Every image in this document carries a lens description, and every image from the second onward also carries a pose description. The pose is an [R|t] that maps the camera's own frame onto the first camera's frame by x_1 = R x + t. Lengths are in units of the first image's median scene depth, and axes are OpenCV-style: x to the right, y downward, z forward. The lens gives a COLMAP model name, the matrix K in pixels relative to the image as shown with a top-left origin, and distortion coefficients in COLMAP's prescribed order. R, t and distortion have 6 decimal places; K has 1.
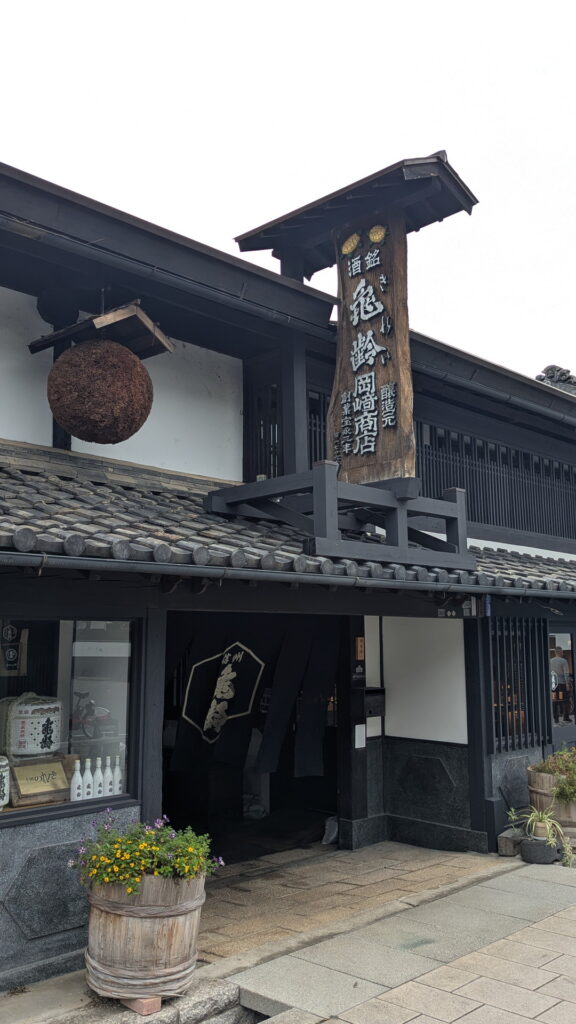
lens RADIAL K [[881.9, 0, 288.0], [0, 881.9, 512.0], [0, 0, 1]] dist [0.008126, 0.005572]
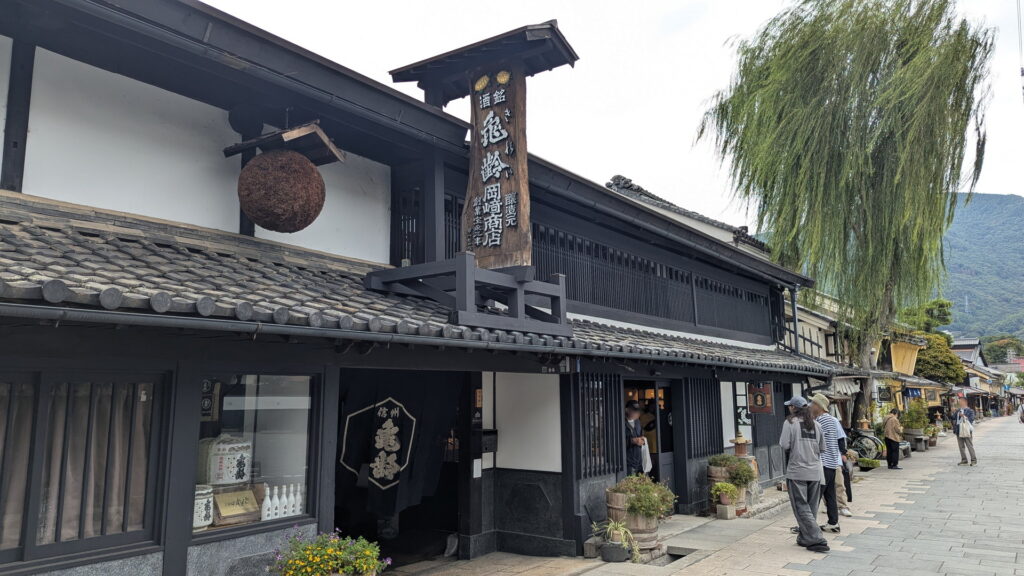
lens RADIAL K [[750.3, 0, 512.0], [0, 750.3, 263.8], [0, 0, 1]] dist [0.003647, -0.002285]
pose [[0.986223, 0.022779, 0.163846, -0.061794], [-0.017997, 0.999369, -0.030612, -0.006699], [-0.164440, 0.027242, 0.986011, -0.086873]]
